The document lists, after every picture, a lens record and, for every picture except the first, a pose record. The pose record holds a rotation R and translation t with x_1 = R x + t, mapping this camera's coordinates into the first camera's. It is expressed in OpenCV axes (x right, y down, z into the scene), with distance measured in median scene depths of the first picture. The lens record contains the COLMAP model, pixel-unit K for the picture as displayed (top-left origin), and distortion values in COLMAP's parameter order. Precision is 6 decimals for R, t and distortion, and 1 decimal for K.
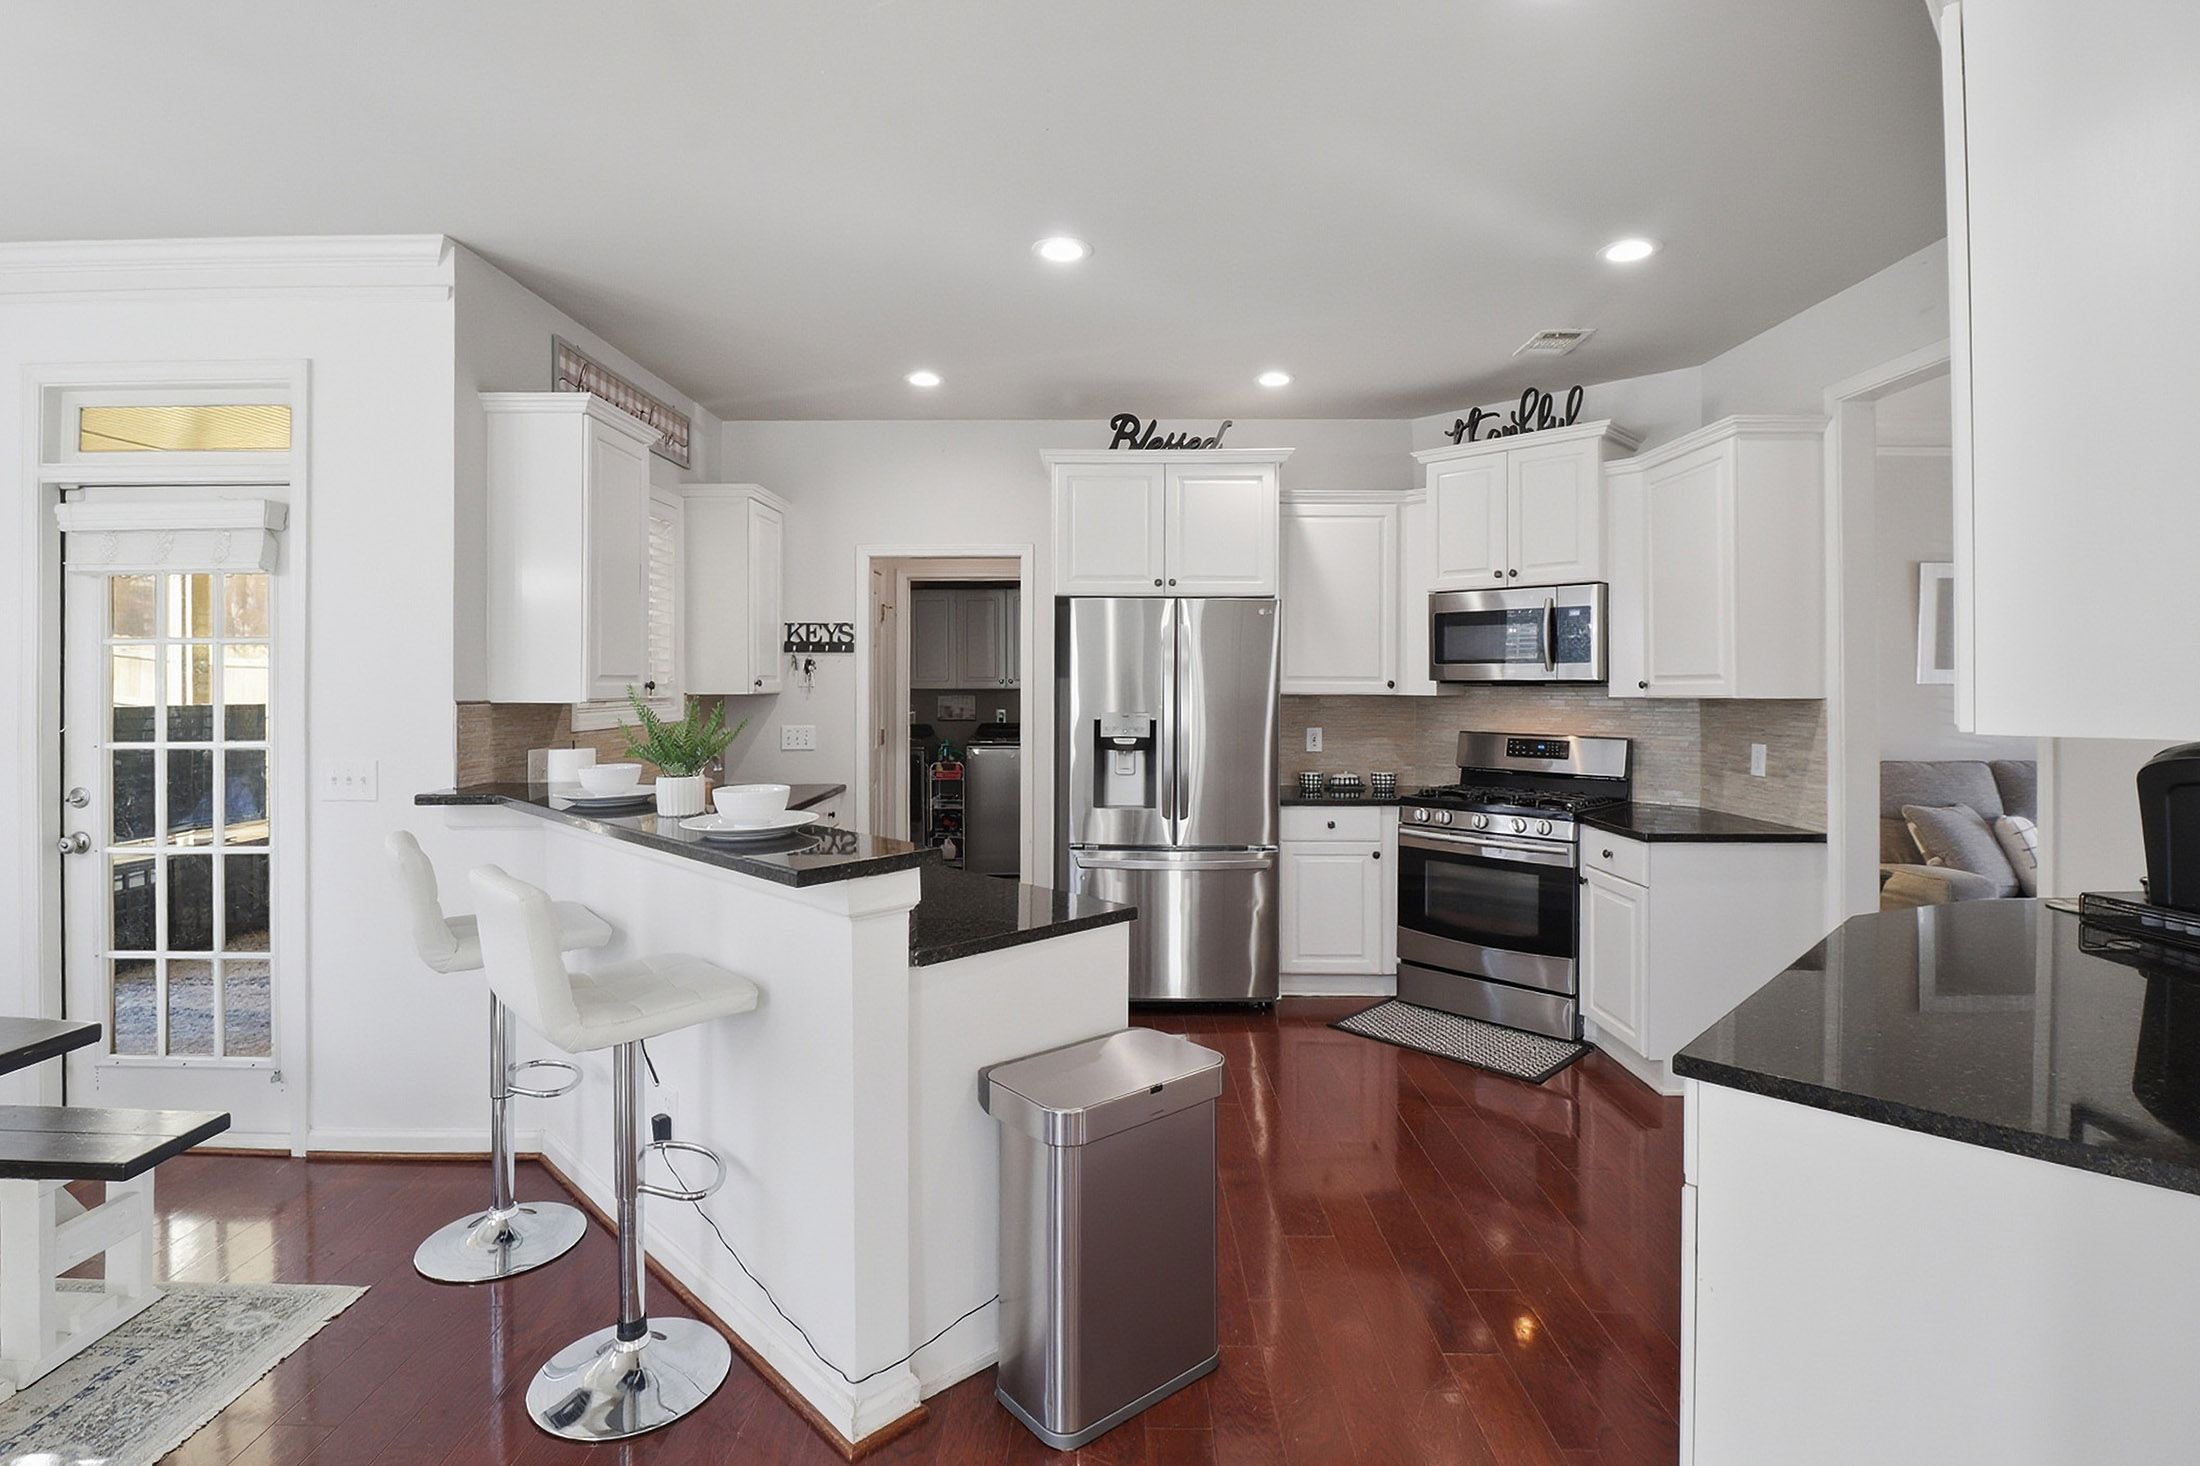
lens RADIAL K [[1049.8, 0, 1075.8], [0, 1049.8, 677.5], [0, 0, 1]] dist [-0.013074, -0.005164]
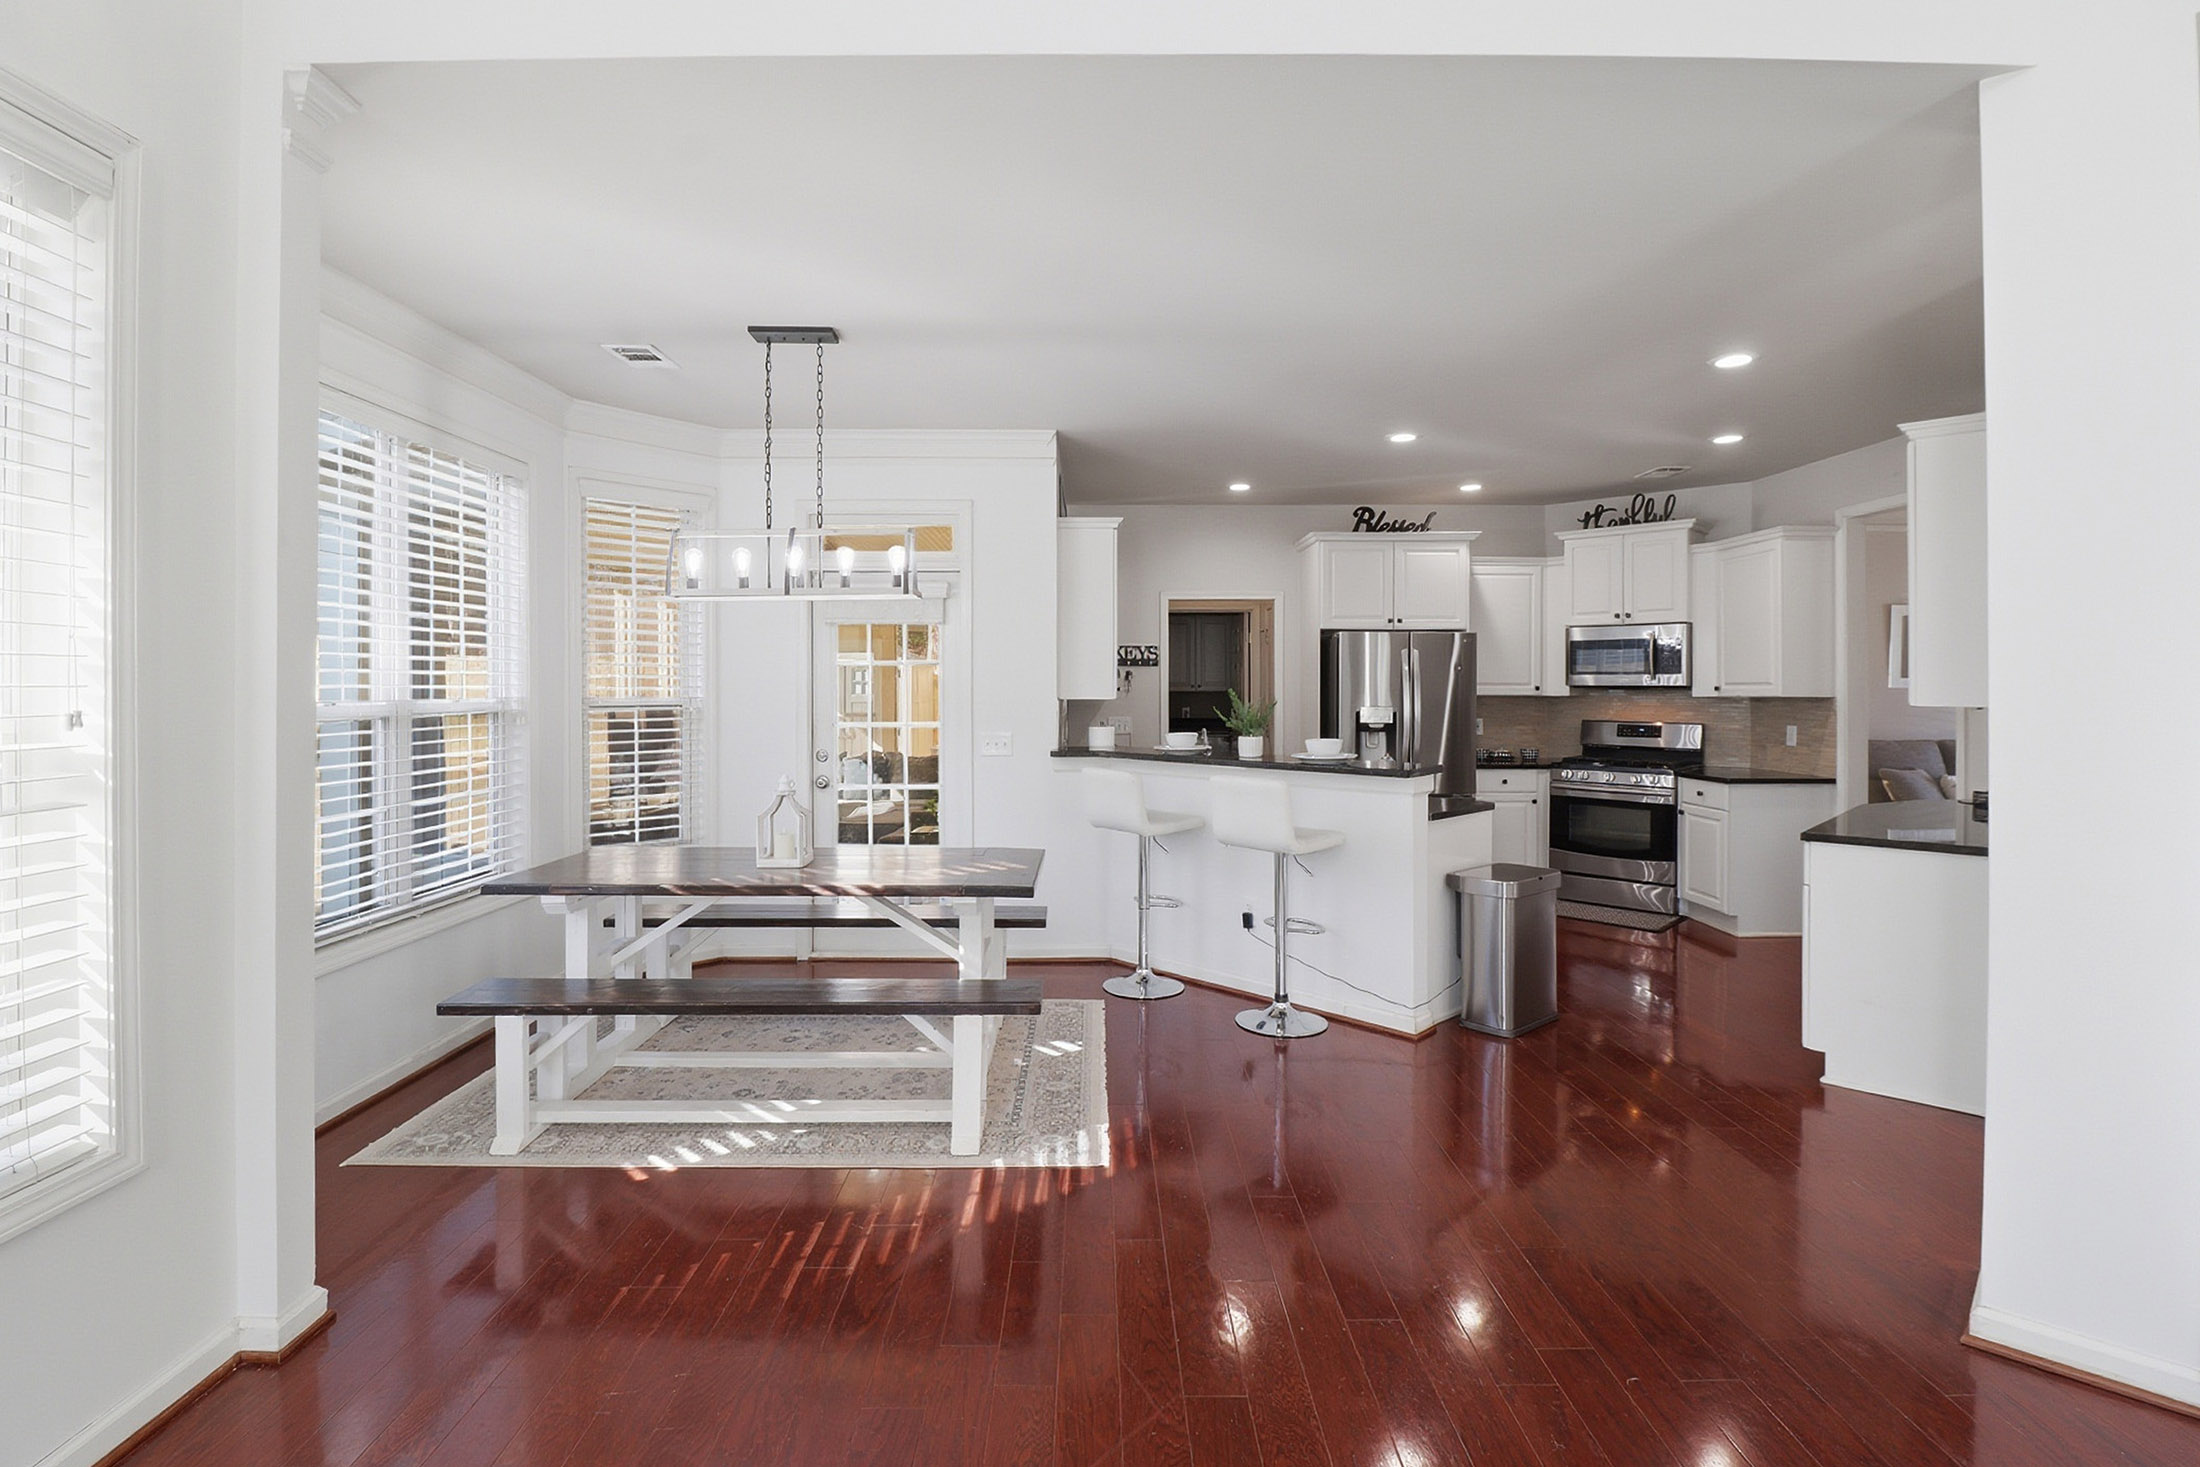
lens RADIAL K [[1049.8, 0, 1055.0], [0, 1049.8, 686.1], [0, 0, 1]] dist [-0.013074, -0.005164]
pose [[0.999972, 0.000044, 0.007447, -0.439285], [-0.000081, 0.999987, 0.005021, -0.004539], [-0.007447, -0.005022, 0.999960, -0.531306]]
